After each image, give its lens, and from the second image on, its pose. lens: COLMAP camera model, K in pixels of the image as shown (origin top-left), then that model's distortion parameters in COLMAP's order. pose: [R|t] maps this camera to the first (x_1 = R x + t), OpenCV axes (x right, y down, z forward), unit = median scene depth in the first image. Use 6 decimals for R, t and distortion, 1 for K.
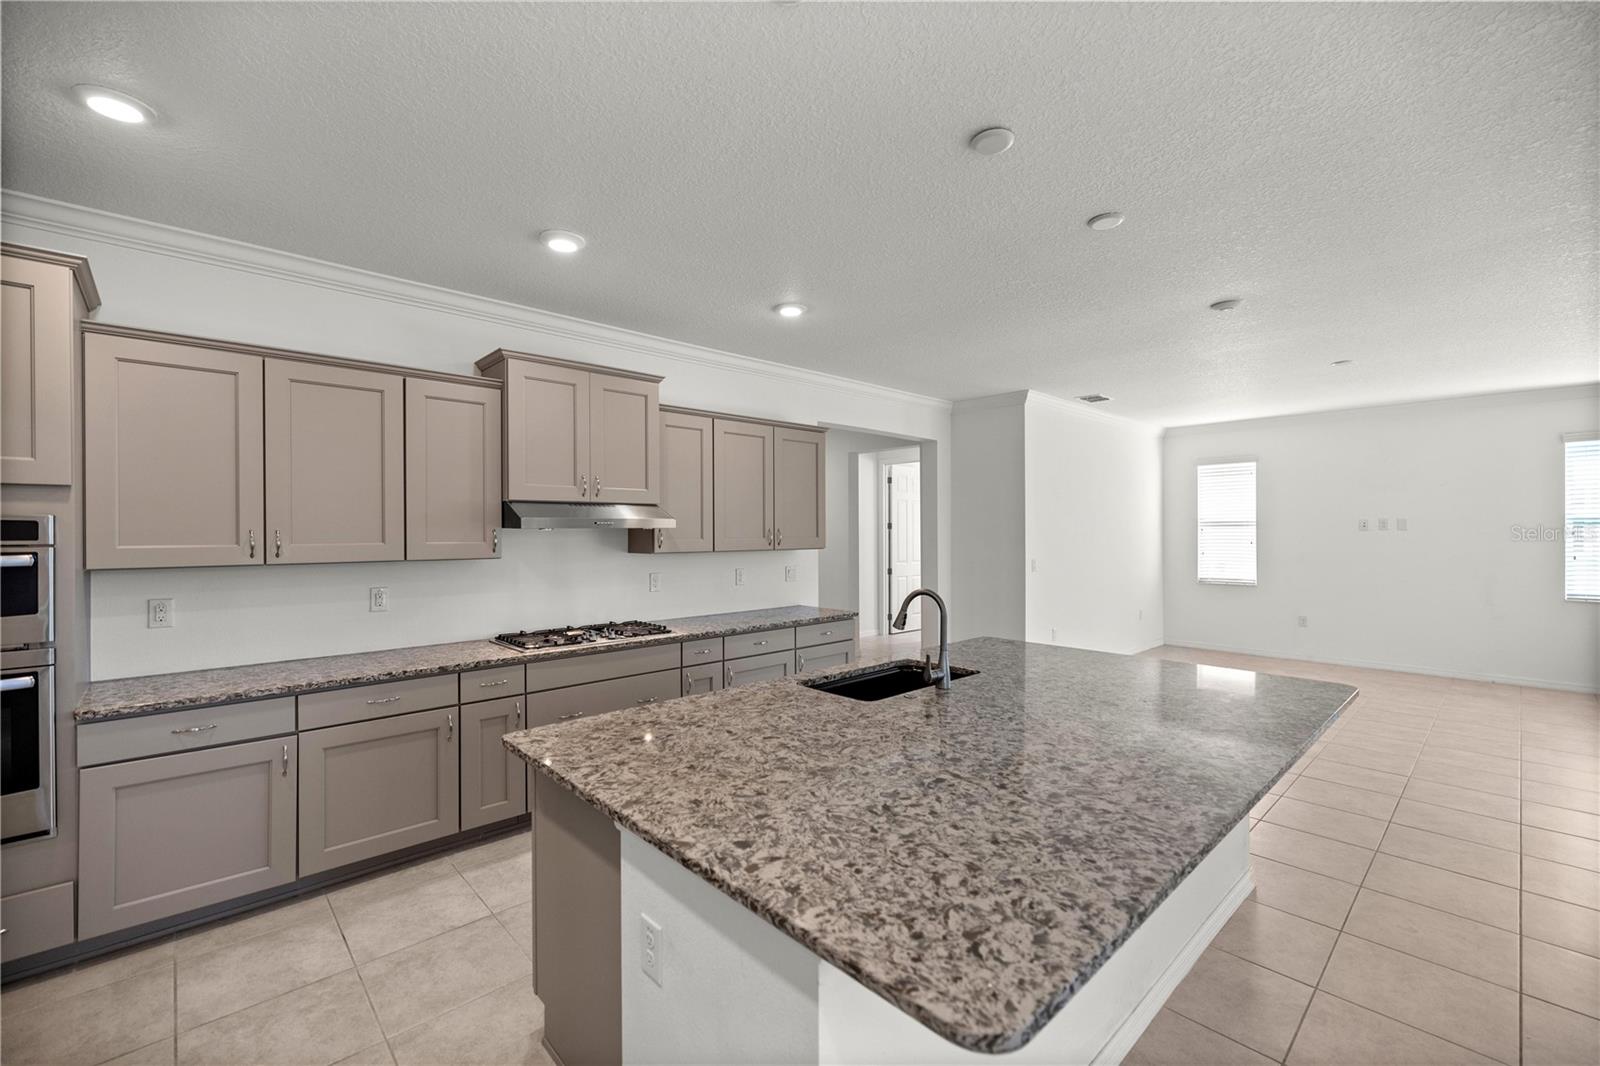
lens RADIAL K [[677.9, 0, 800.0], [0, 677.9, 533.0], [0, 0, 1]] dist [-0.001356, -0.000362]
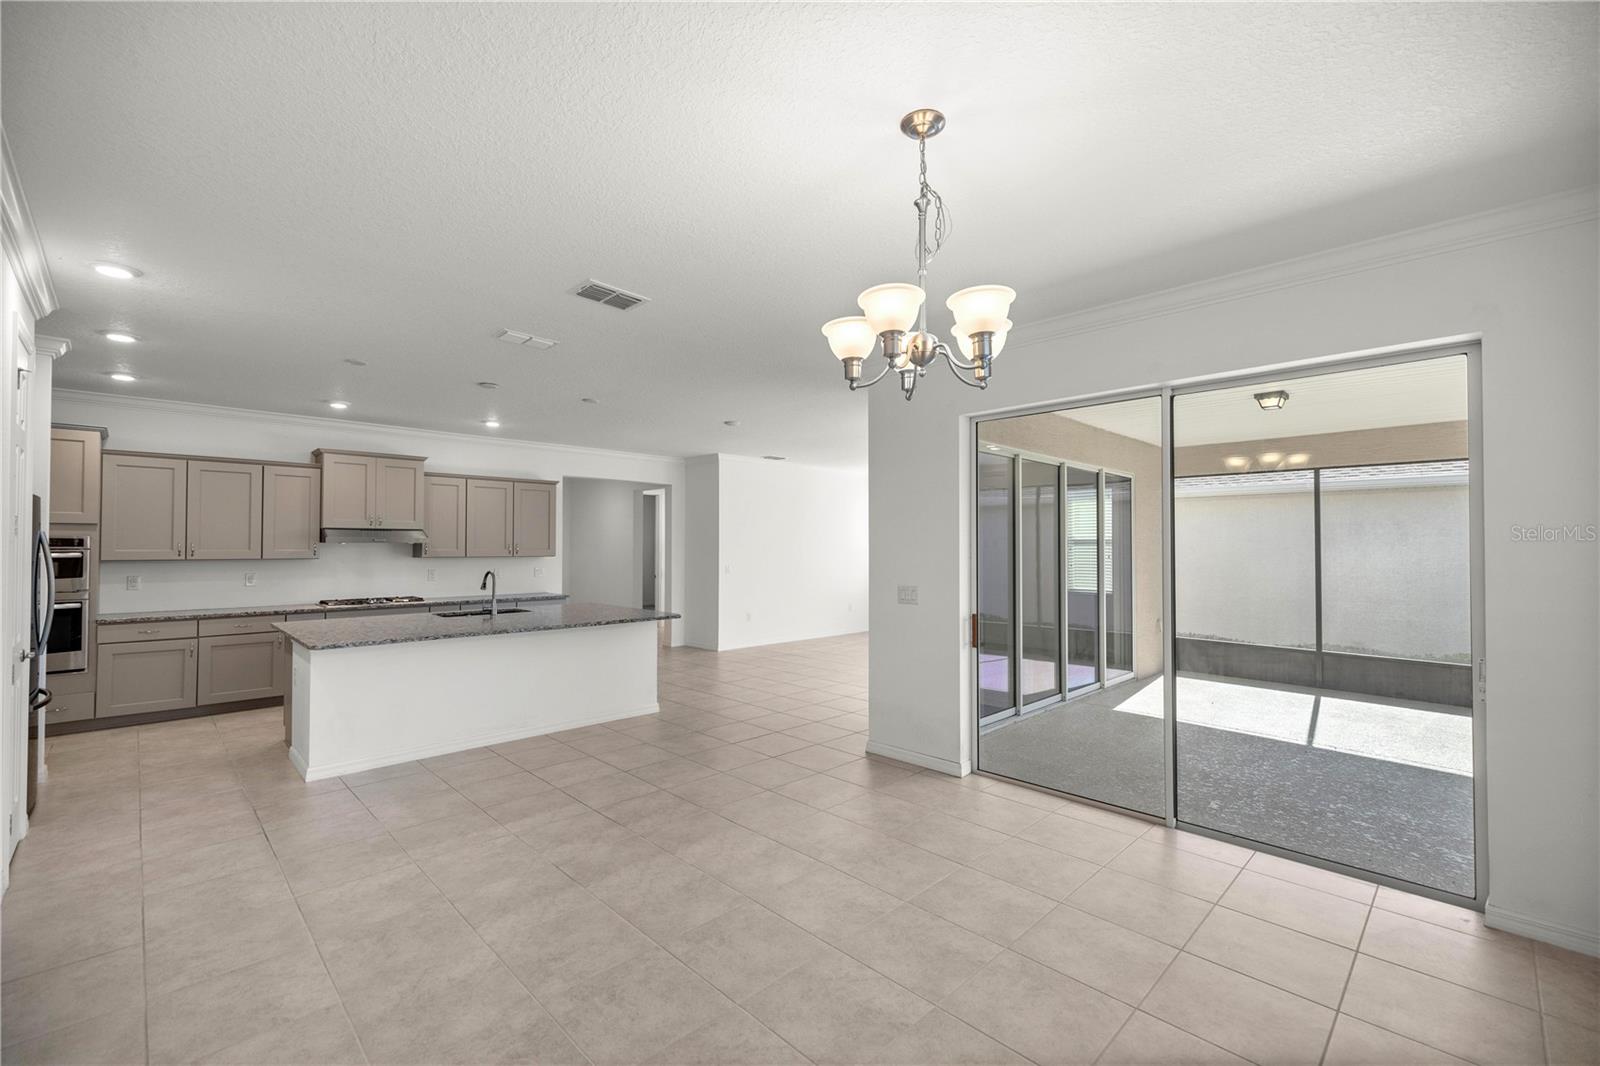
lens RADIAL K [[677.9, 0, 800.0], [0, 677.9, 533.0], [0, 0, 1]] dist [-0.001356, -0.000362]
pose [[0.999506, 0.003085, 0.031277, 0.912896], [-0.002332, 0.999707, -0.024073, 0.009031], [-0.031342, 0.023988, 0.999221, -1.008936]]
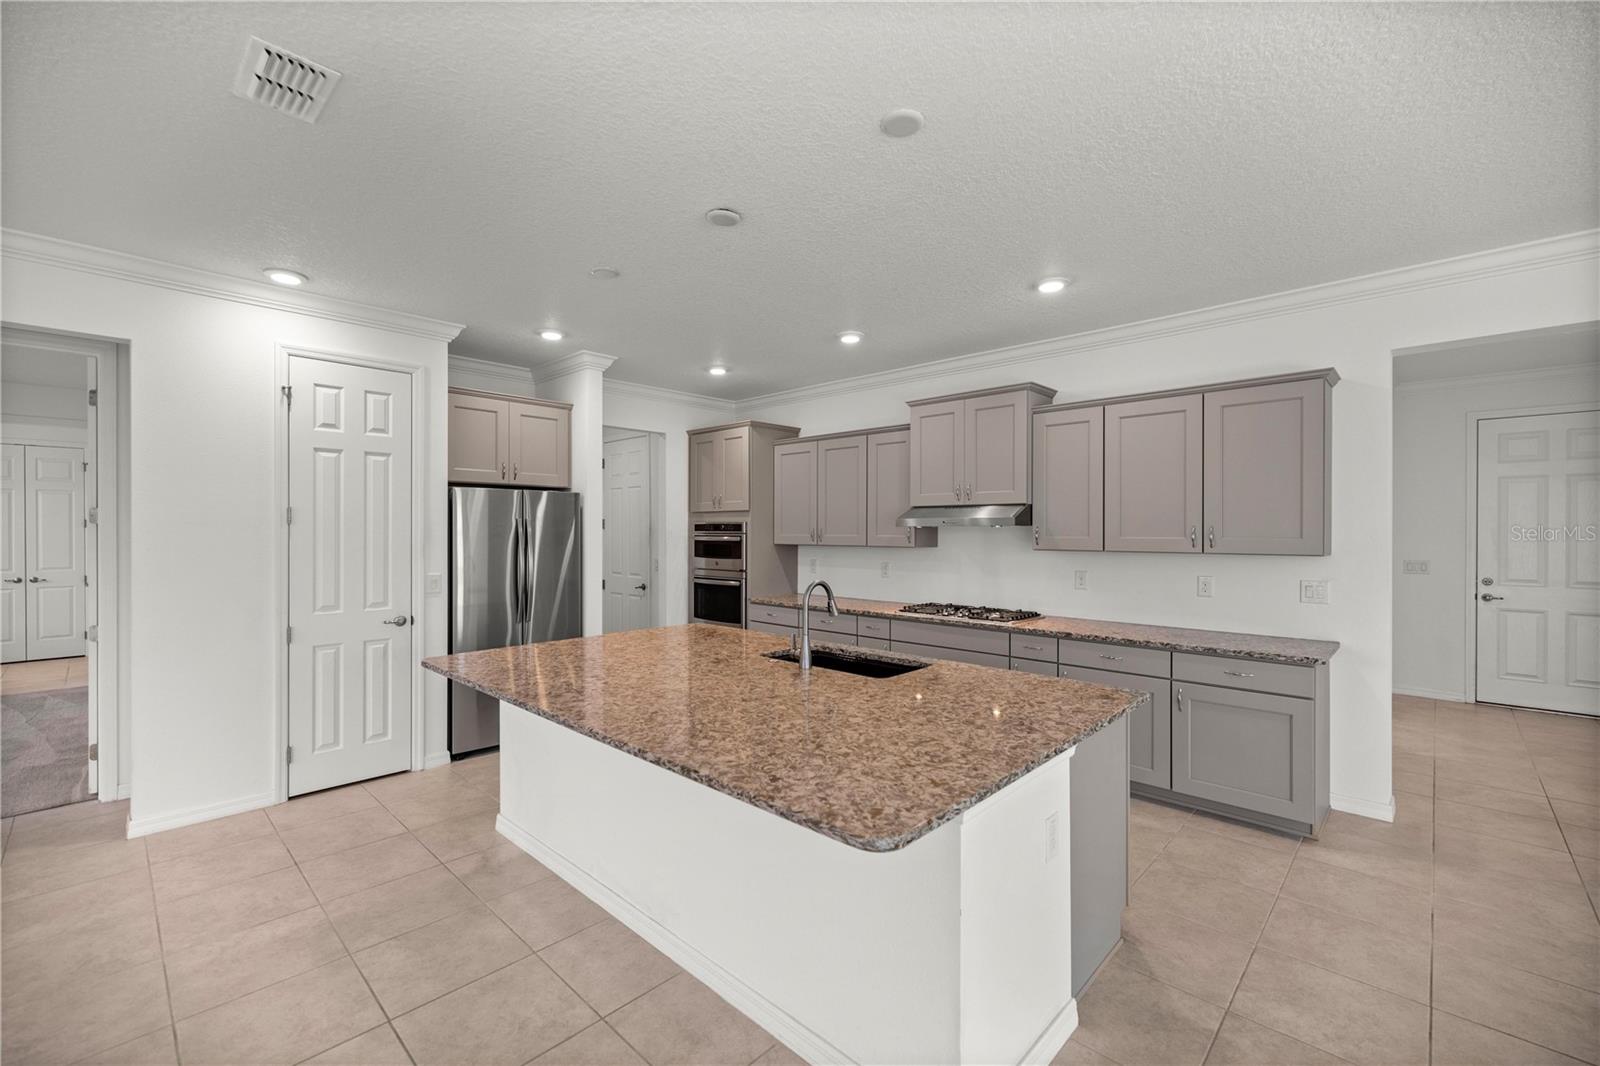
lens RADIAL K [[674.3, 0, 795.2], [0, 674.3, 524.2], [0, 0, 1]] dist [0.001432, 0.000222]
pose [[0.051114, -0.002140, -0.998691, 1.063354], [-0.003317, 0.999992, -0.002312, -0.008519], [0.998687, 0.003431, 0.051106, 0.736248]]
